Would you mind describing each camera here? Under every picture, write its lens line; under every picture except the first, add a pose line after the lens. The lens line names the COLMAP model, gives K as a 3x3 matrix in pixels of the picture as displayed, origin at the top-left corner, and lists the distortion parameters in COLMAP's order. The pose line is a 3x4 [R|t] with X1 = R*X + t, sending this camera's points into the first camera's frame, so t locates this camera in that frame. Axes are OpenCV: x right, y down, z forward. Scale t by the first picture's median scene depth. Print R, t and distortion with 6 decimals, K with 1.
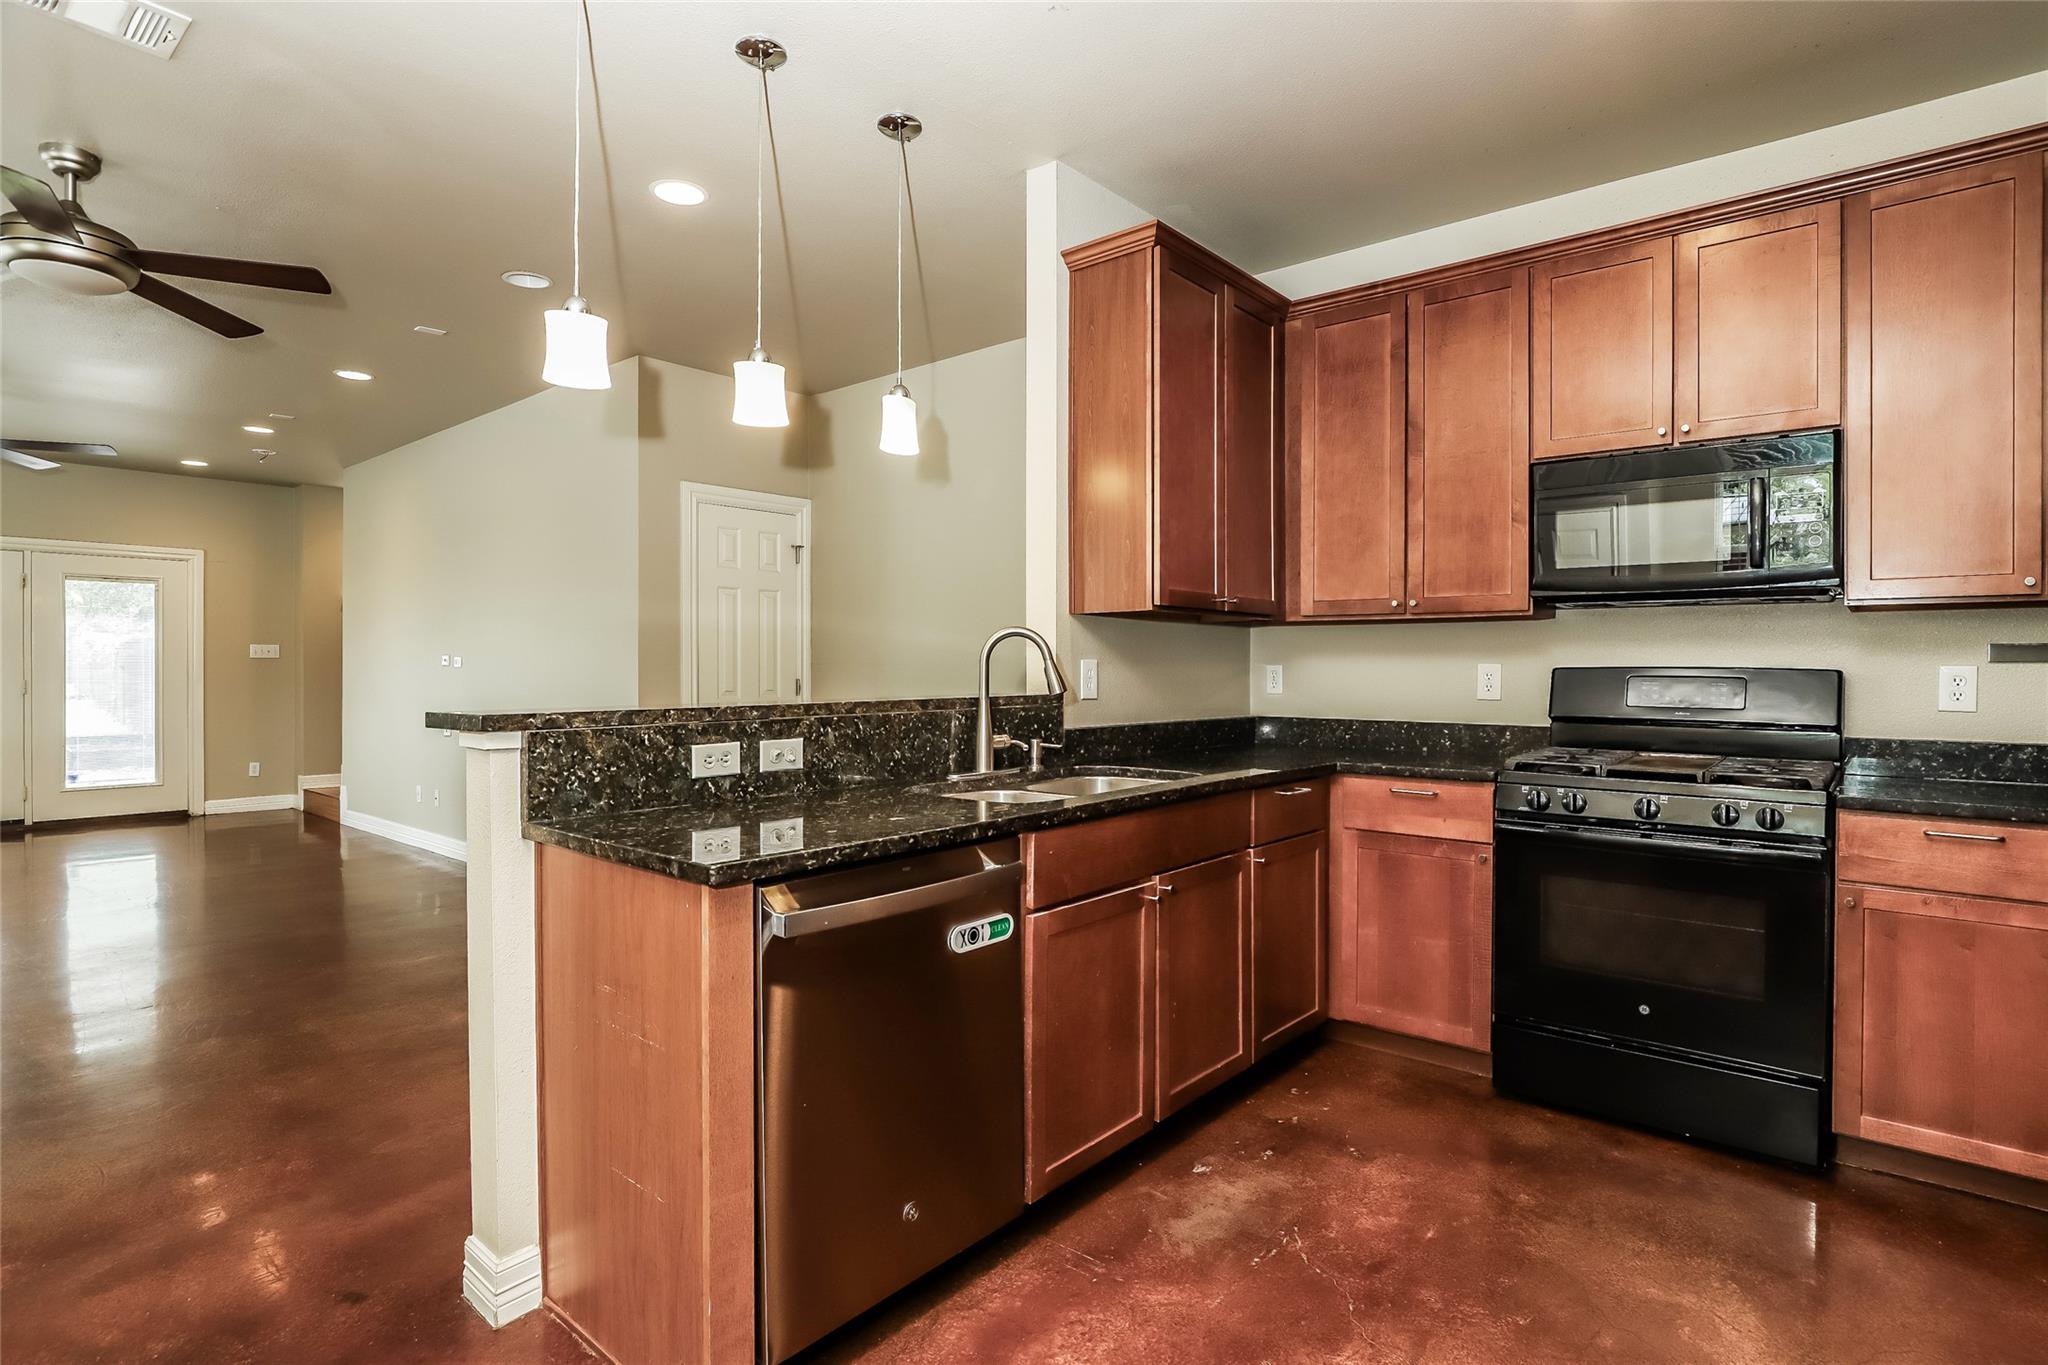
lens RADIAL K [[1024.0, 0, 1067.9], [0, 1024.0, 669.5], [0, 0, 1]] dist [-0.013356, -0.000081]
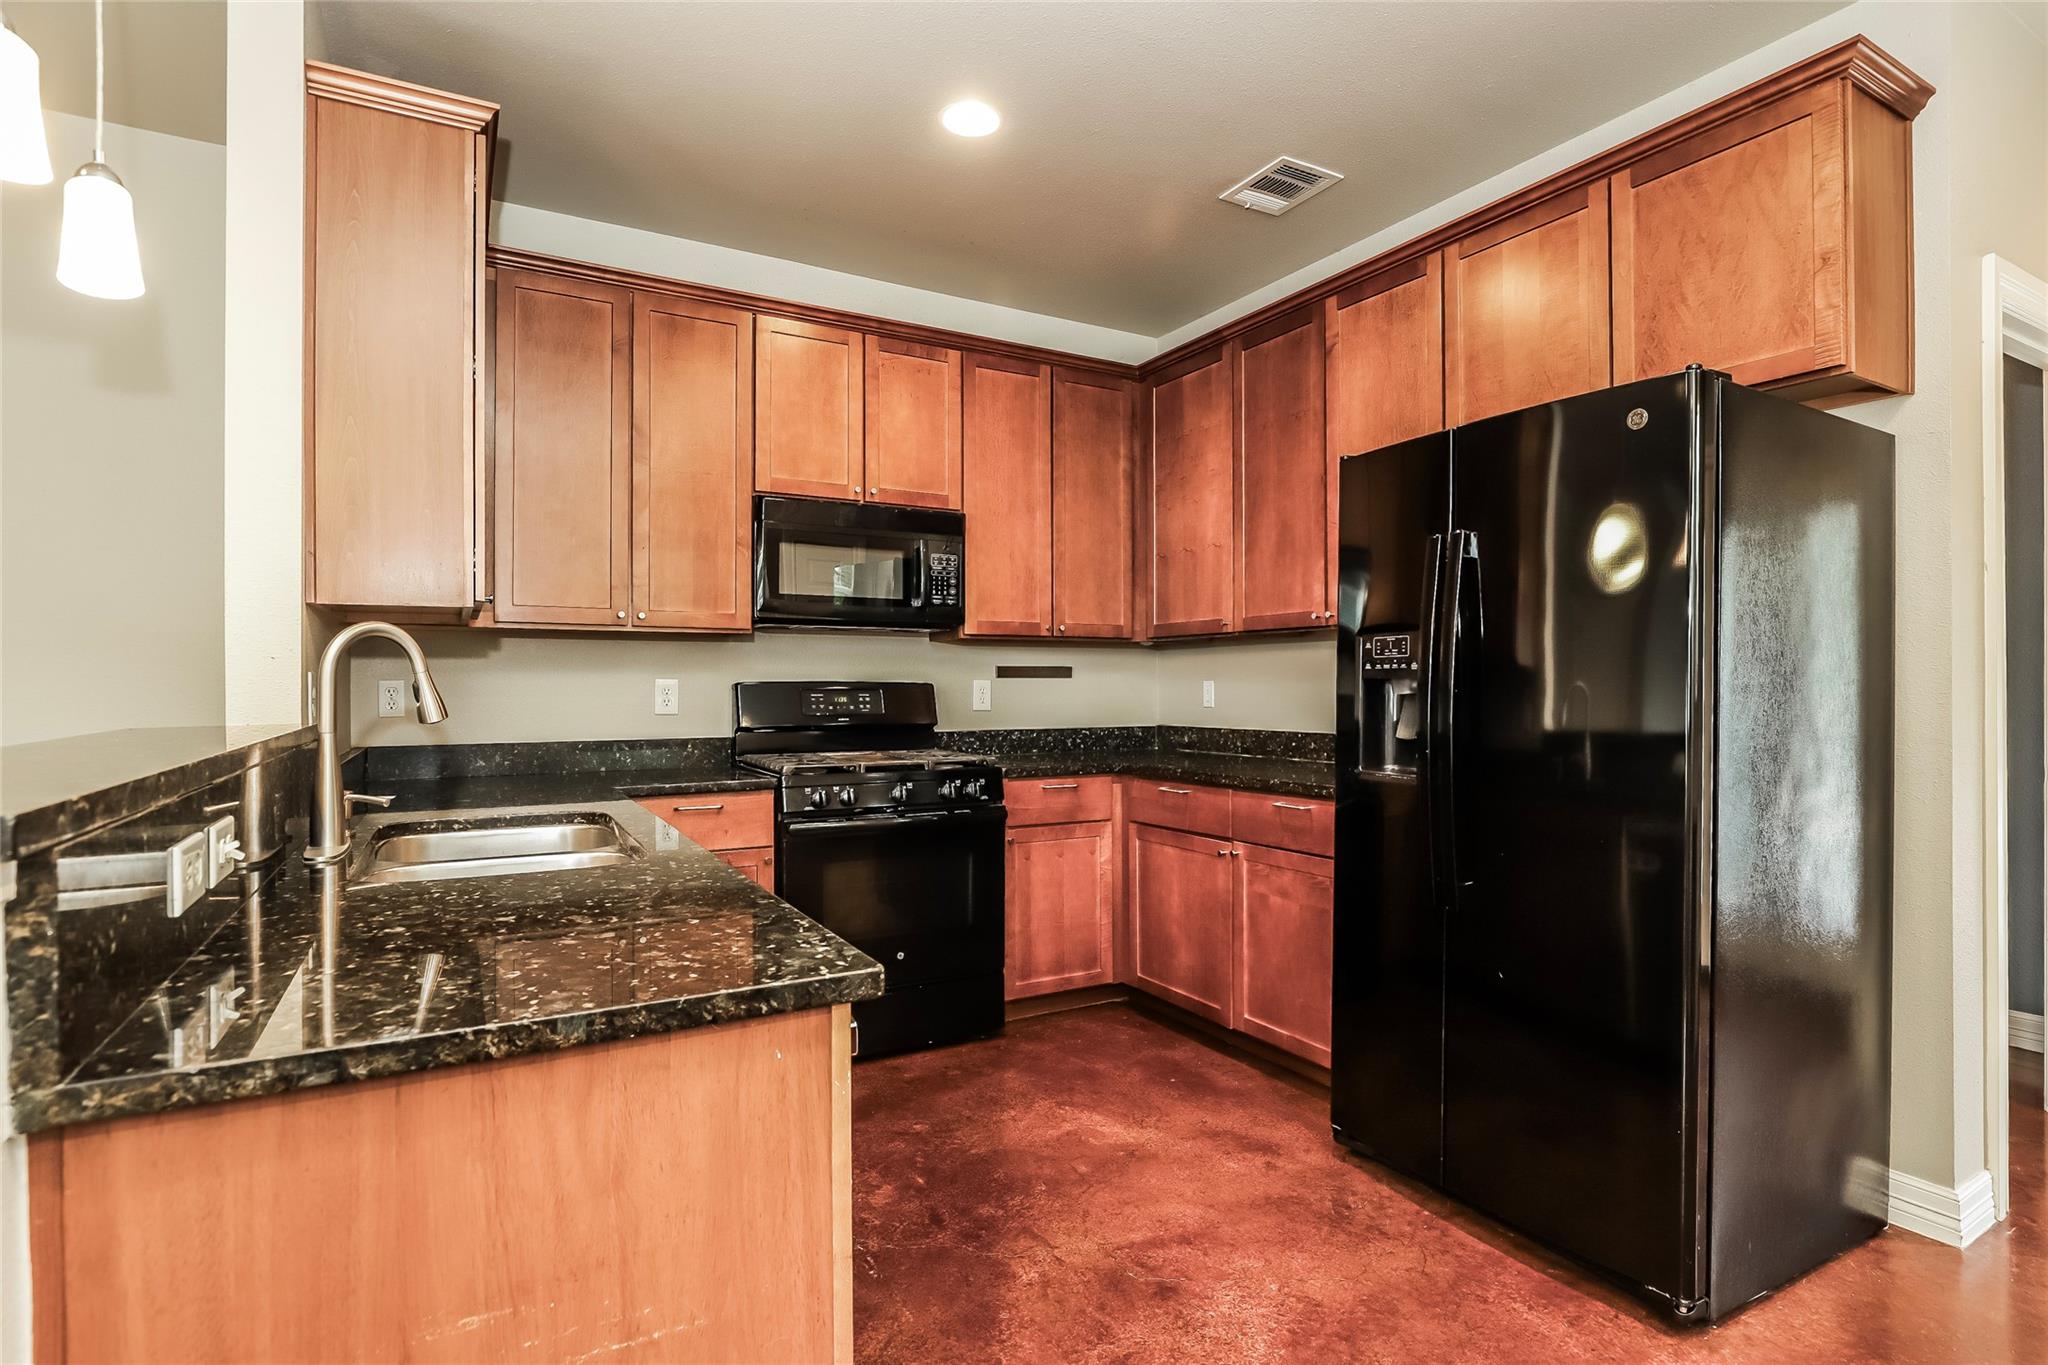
lens RADIAL K [[1031.5, 0, 1057.6], [0, 1031.5, 681.6], [0, 0, 1]] dist [-0.019575, 0.000036]
pose [[0.348606, 0.000623, 0.937269, -0.485871], [0.005016, 0.999984, -0.002530, 0.002137], [-0.937256, 0.005583, 0.348597, 0.332657]]
